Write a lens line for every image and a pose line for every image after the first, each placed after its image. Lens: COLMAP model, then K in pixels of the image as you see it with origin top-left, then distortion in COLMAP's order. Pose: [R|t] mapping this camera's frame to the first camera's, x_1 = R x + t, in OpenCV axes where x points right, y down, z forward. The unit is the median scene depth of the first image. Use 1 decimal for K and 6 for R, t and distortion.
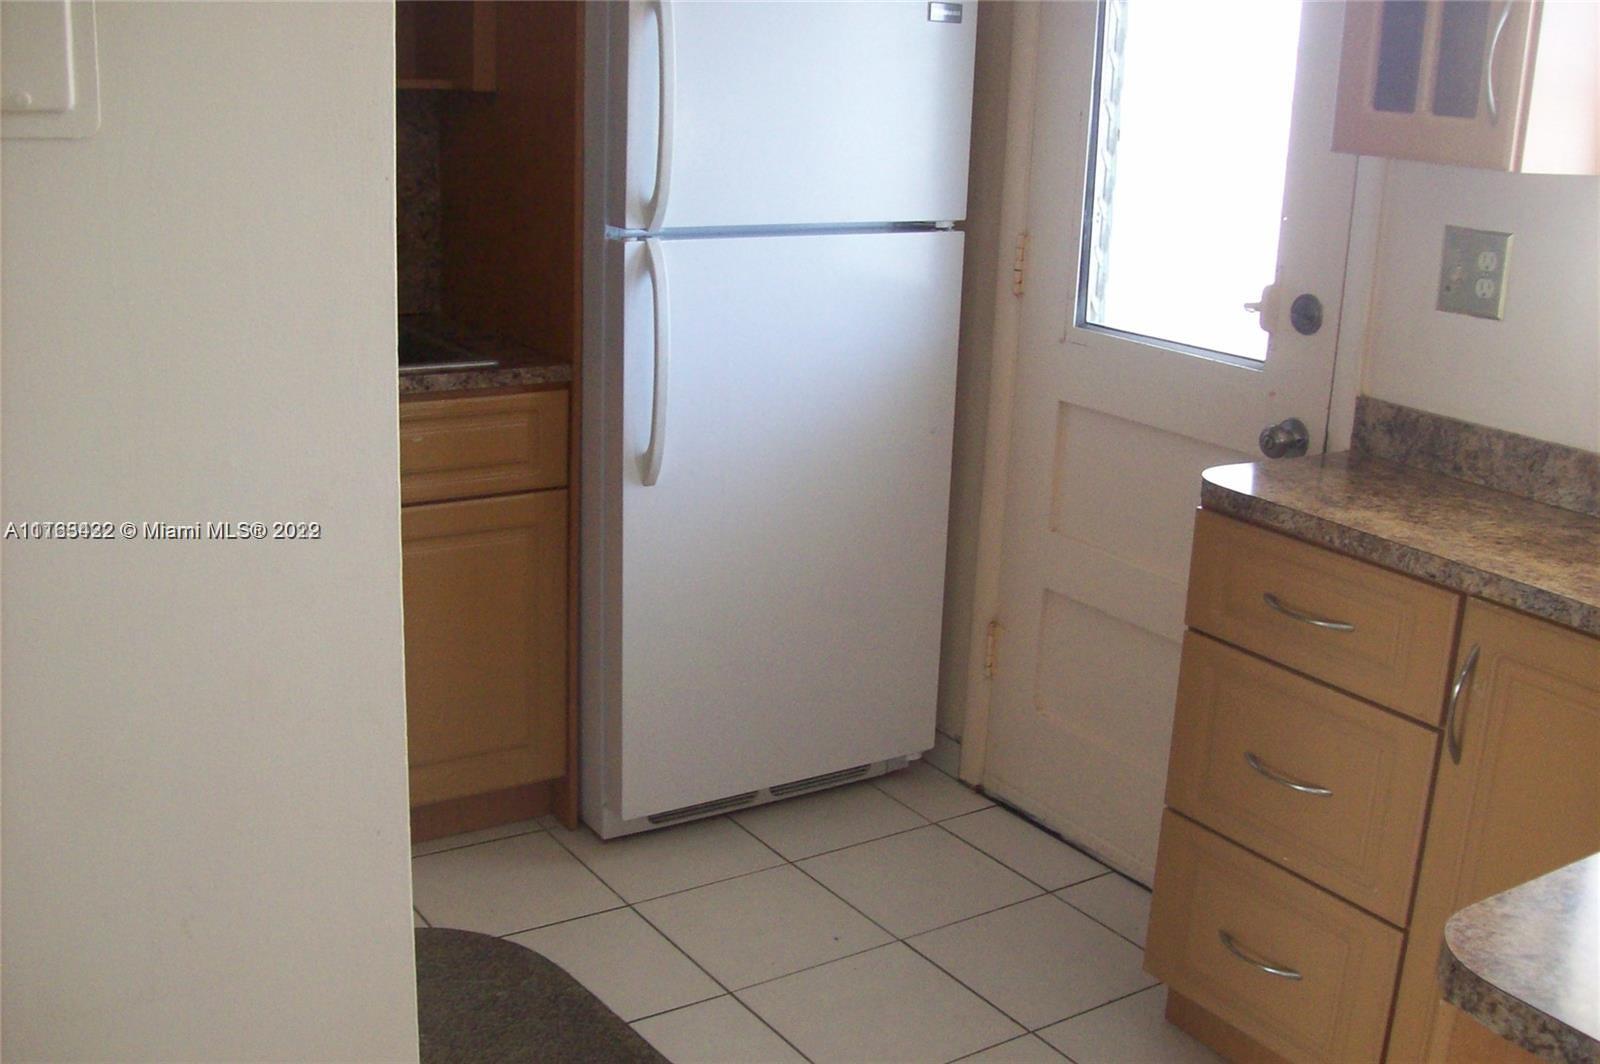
lens RADIAL K [[1694.3, 0, 803.5], [0, 1694.3, 544.9], [0, 0, 1]] dist [-0.137600, 0.000000]
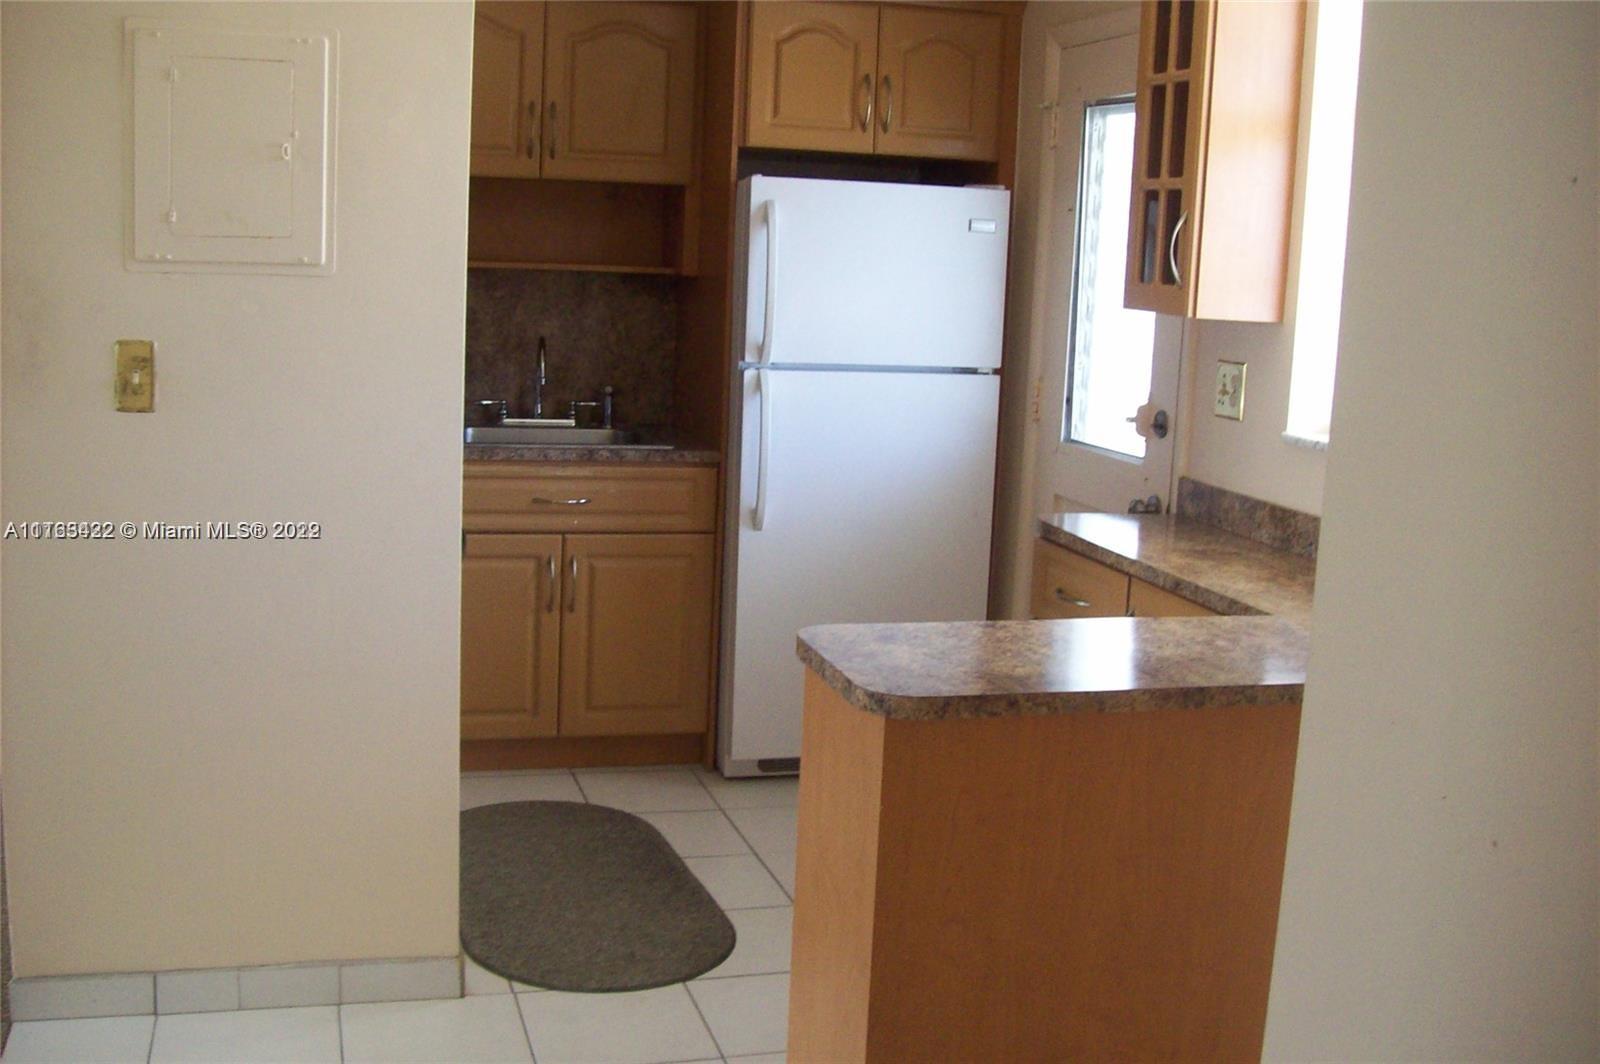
lens RADIAL K [[1694.3, 0, 795.7], [0, 1694.3, 530.2], [0, 0, 1]] dist [-0.137600, 0.000000]
pose [[0.956102, 0.049904, -0.288754, 0.397758], [-0.087032, 0.989287, -0.117202, 0.146286], [0.279812, 0.137188, 0.950202, -0.457558]]
